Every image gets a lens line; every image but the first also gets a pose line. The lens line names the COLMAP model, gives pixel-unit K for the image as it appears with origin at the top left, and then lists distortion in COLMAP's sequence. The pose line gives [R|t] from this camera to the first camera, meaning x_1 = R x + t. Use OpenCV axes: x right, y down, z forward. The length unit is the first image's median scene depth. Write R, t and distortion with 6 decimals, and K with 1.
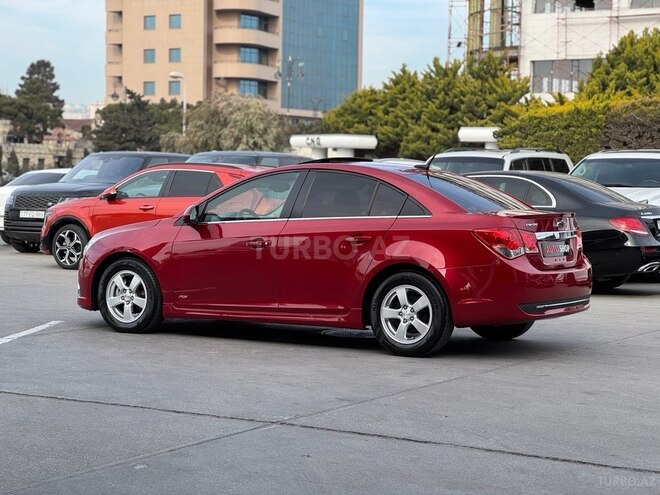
lens RADIAL K [[1448.6, 0, 325.6], [0, 1448.6, 246.2], [0, 0, 1]] dist [0.041294, 2.082894]
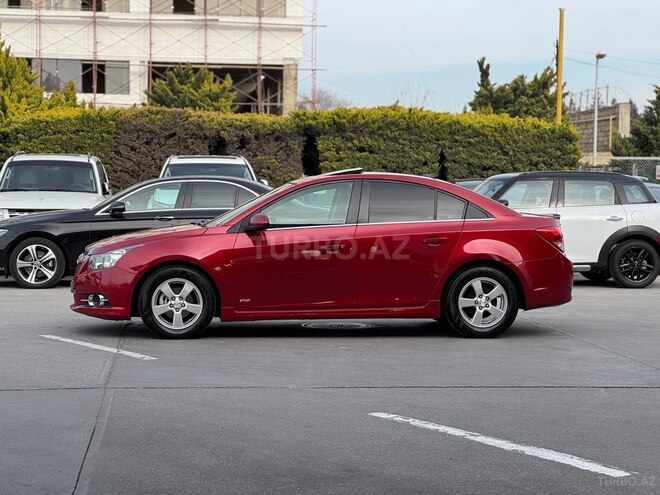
lens RADIAL K [[1448.6, 0, 325.6], [0, 1448.6, 246.2], [0, 0, 1]] dist [0.041294, 2.082894]
pose [[0.801174, -0.033446, 0.597496, -0.157183], [0.031924, 0.999404, 0.013137, -0.003790], [-0.597580, 0.008549, 0.801764, 0.028062]]
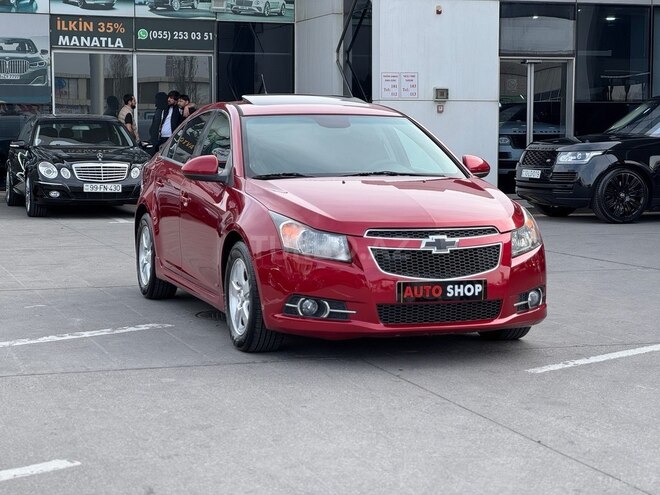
lens RADIAL K [[1448.6, 0, 325.6], [0, 1448.6, 246.2], [0, 0, 1]] dist [0.041294, 2.082894]
pose [[-0.755155, -0.070925, 0.651698, -0.127642], [0.018503, 0.991428, 0.129337, -0.019312], [-0.655285, 0.109728, -0.747370, 0.380894]]
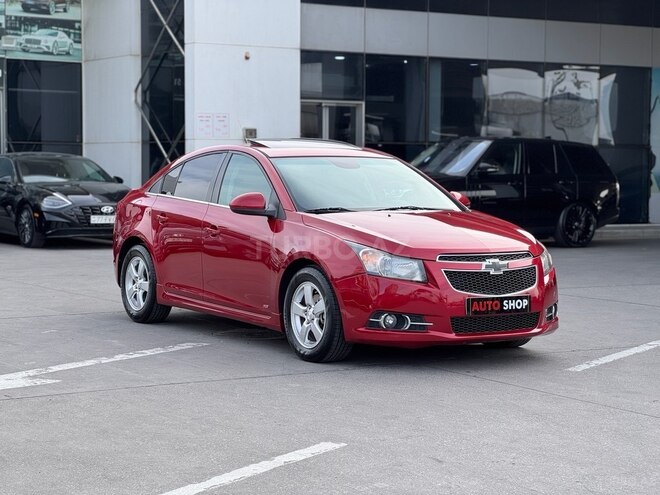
lens RADIAL K [[1448.6, 0, 325.6], [0, 1448.6, 246.2], [0, 0, 1]] dist [0.041294, 2.082894]
pose [[-0.887342, -0.046701, 0.458742, -0.102536], [0.003543, 0.994138, 0.108059, -0.021954], [-0.461099, 0.097510, -0.881975, 0.429735]]
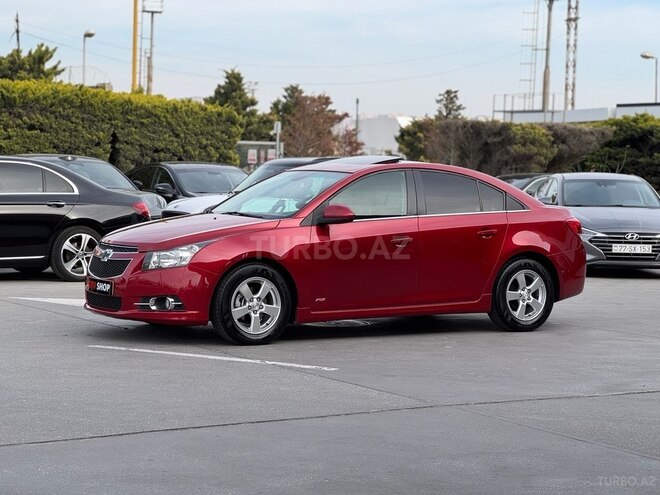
lens RADIAL K [[1448.6, 0, 325.6], [0, 1448.6, 246.2], [0, 0, 1]] dist [0.041294, 2.082894]
pose [[0.461341, -0.050166, 0.885803, -0.220756], [0.027068, 0.998731, 0.042464, -0.009696], [-0.886810, 0.004386, 0.462114, 0.127030]]
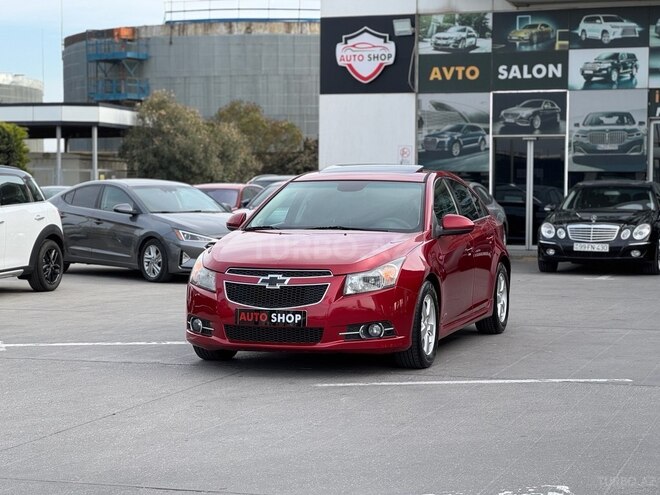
lens RADIAL K [[1448.6, 0, 325.6], [0, 1448.6, 246.2], [0, 0, 1]] dist [0.041294, 2.082894]
pose [[-0.219087, -0.054858, 0.974162, -0.228135], [0.039706, 0.997090, 0.065079, -0.016795], [-0.974897, 0.052938, -0.216272, 0.295210]]
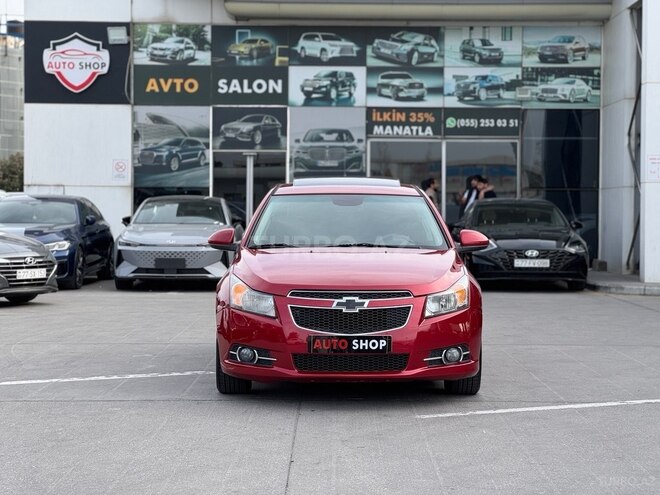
lens RADIAL K [[1448.6, 0, 325.6], [0, 1448.6, 246.2], [0, 0, 1]] dist [0.041294, 2.082894]
pose [[-0.508984, -0.040936, 0.859802, -0.187733], [0.028370, 0.997528, 0.064288, -0.018228], [-0.860308, 0.057114, -0.506565, 0.351682]]
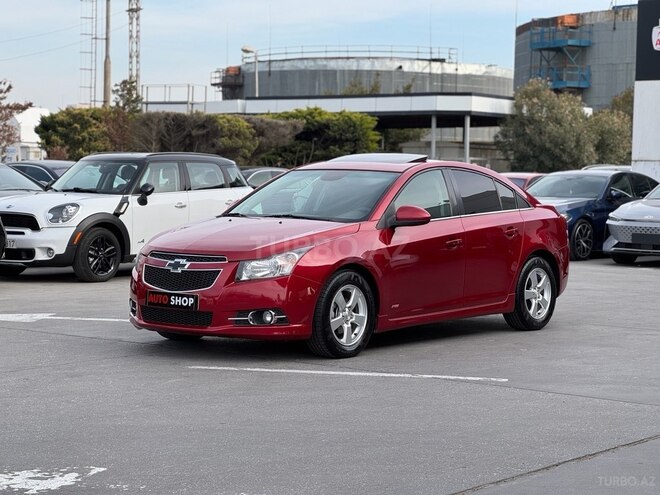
lens RADIAL K [[1448.6, 0, 325.6], [0, 1448.6, 246.2], [0, 0, 1]] dist [0.041294, 2.082894]
pose [[0.135664, -0.064008, 0.988685, -0.234643], [0.032588, 0.997659, 0.060118, -0.013907], [-0.990219, 0.024063, 0.137432, 0.212189]]
